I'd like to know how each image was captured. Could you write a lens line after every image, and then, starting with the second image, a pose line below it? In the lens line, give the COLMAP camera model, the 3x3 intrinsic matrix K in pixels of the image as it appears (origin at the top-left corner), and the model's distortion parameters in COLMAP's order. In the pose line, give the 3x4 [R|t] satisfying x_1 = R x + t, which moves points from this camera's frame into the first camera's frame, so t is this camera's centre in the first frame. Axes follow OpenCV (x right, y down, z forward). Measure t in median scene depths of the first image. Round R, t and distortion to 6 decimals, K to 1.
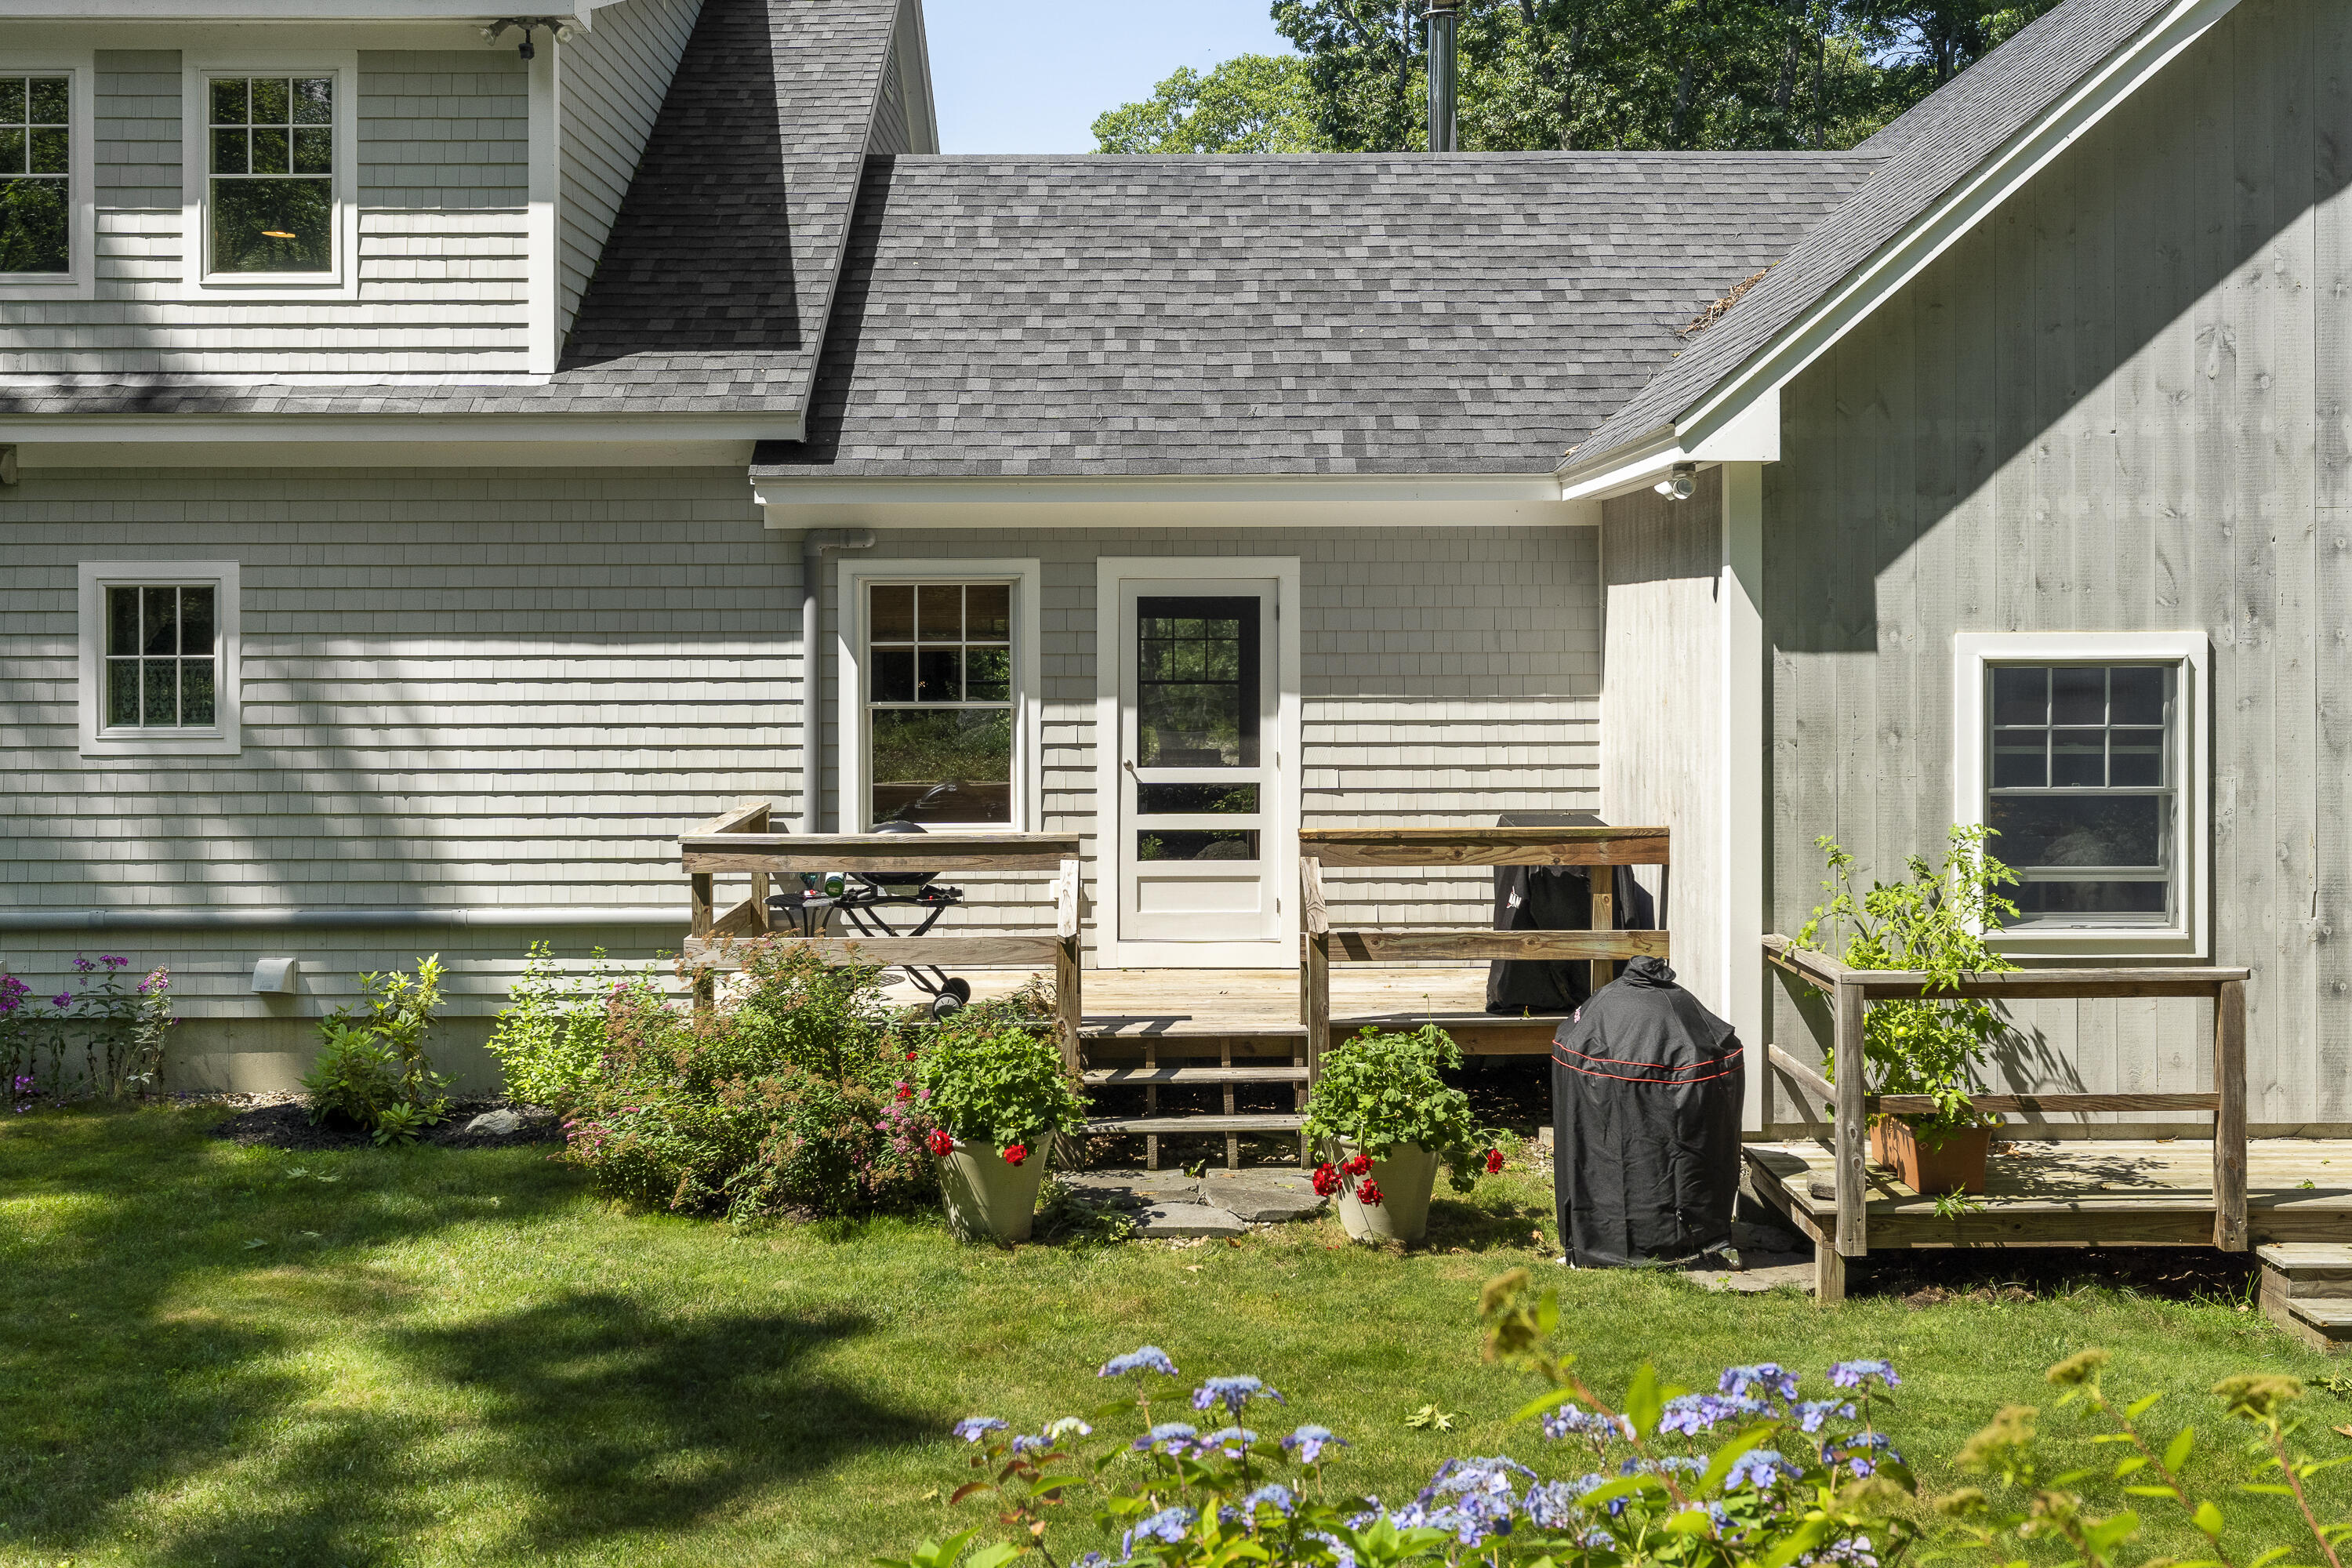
lens RADIAL K [[2337.0, 0, 1178.3], [0, 2337.0, 767.8], [0, 0, 1]] dist [-0.001700, 0.000000]
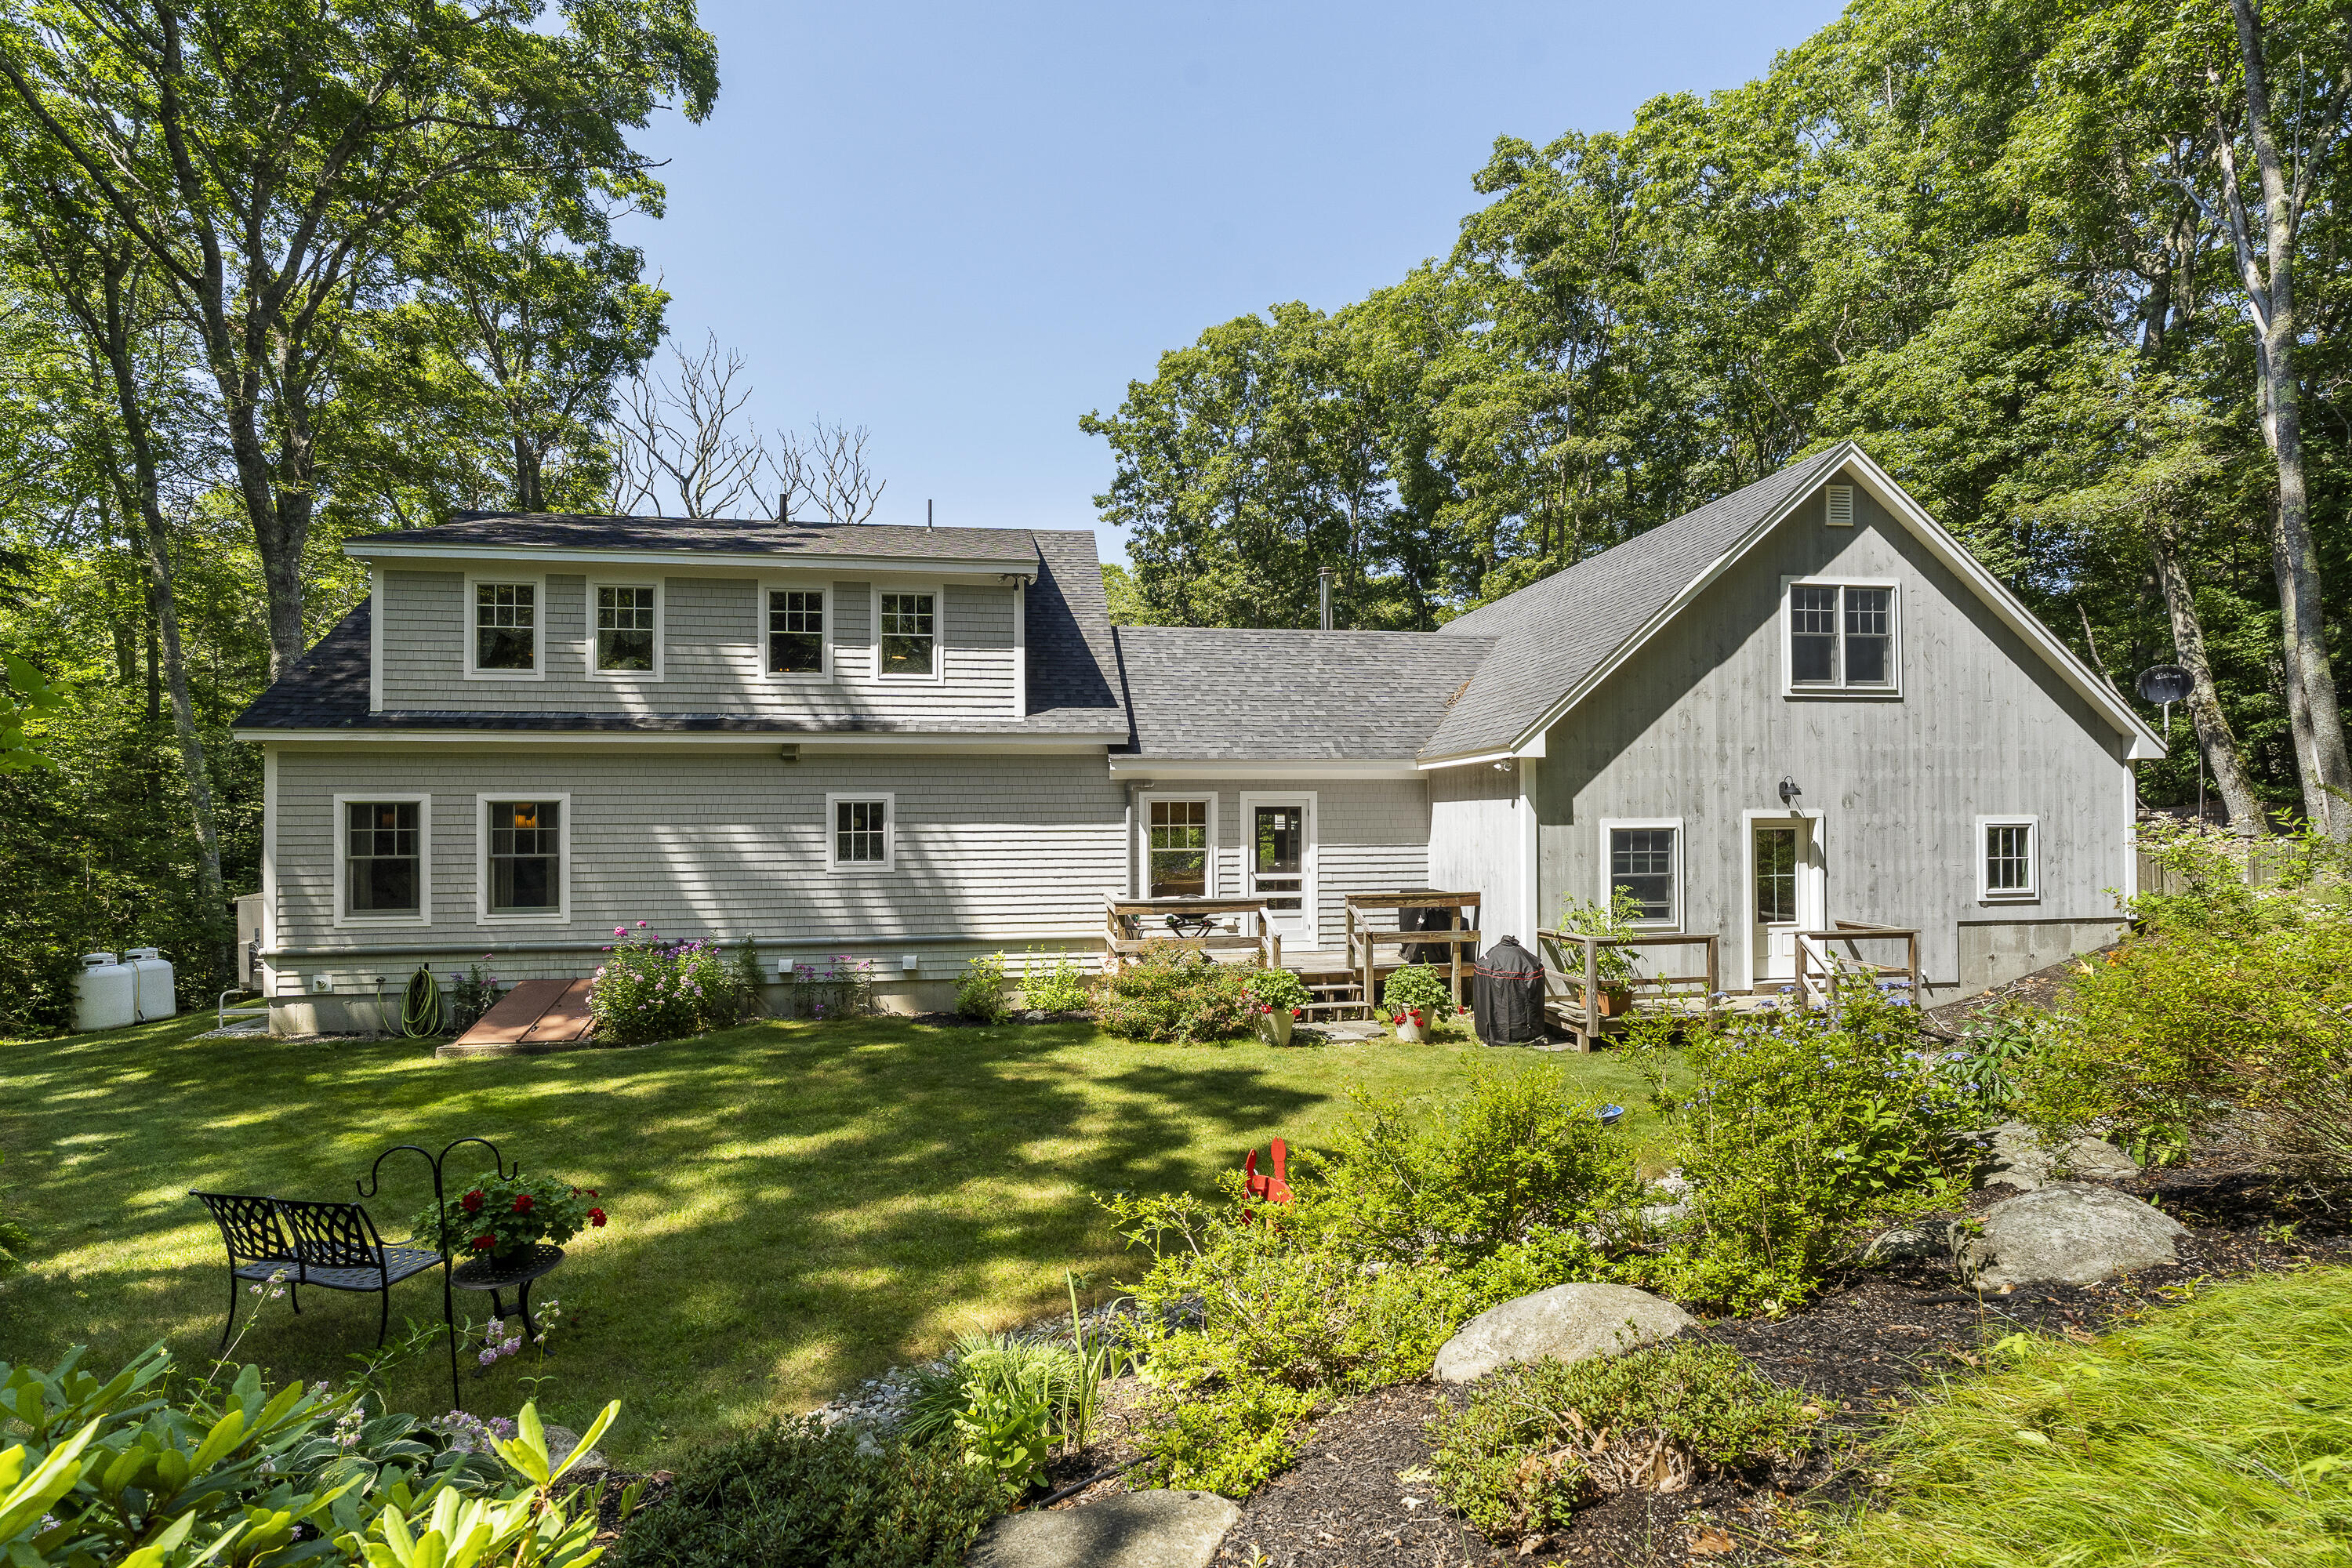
lens RADIAL K [[1088.5, 0, 1183.5], [0, 1088.5, 871.2], [0, 0, 1]] dist [-0.003909, 0.000036]
pose [[0.988854, -0.010096, 0.148545, -0.275640], [0.012360, 0.999821, -0.014325, 0.013606], [-0.148374, 0.016001, 0.988802, -0.163207]]
